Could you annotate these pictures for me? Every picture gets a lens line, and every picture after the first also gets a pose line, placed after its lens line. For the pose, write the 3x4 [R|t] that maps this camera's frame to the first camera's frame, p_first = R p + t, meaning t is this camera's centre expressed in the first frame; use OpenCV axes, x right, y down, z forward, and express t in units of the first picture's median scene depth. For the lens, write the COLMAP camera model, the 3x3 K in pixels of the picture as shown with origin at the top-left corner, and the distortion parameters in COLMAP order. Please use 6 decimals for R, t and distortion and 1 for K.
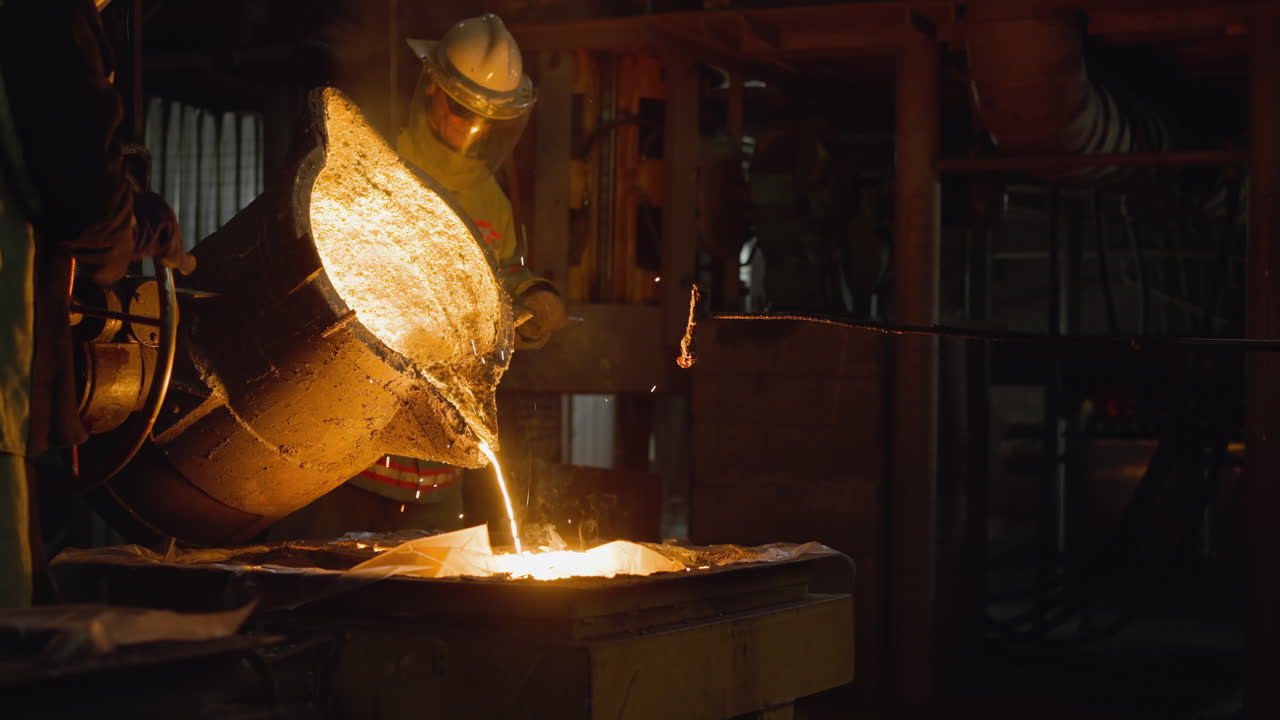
lens RADIAL K [[2311.7, 0, 640.0], [0, 2311.7, 360.0], [0, 0, 1]] dist [0.012750, 0.081087]
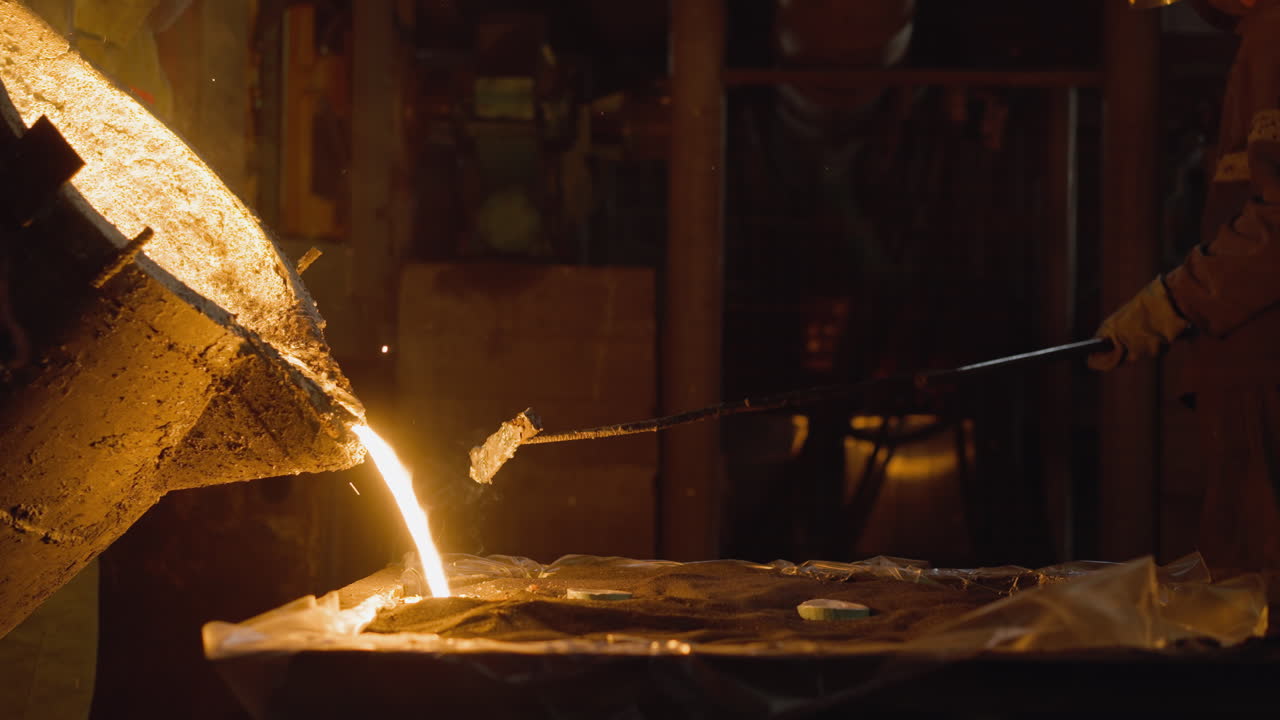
lens RADIAL K [[2311.7, 0, 640.0], [0, 2311.7, 360.0], [0, 0, 1]] dist [0.012750, 0.081087]
pose [[0.905205, -0.190158, 0.380057, -0.221051], [0.226525, 0.972567, -0.052915, 0.066020], [-0.359568, 0.133991, 0.923448, 0.367098]]
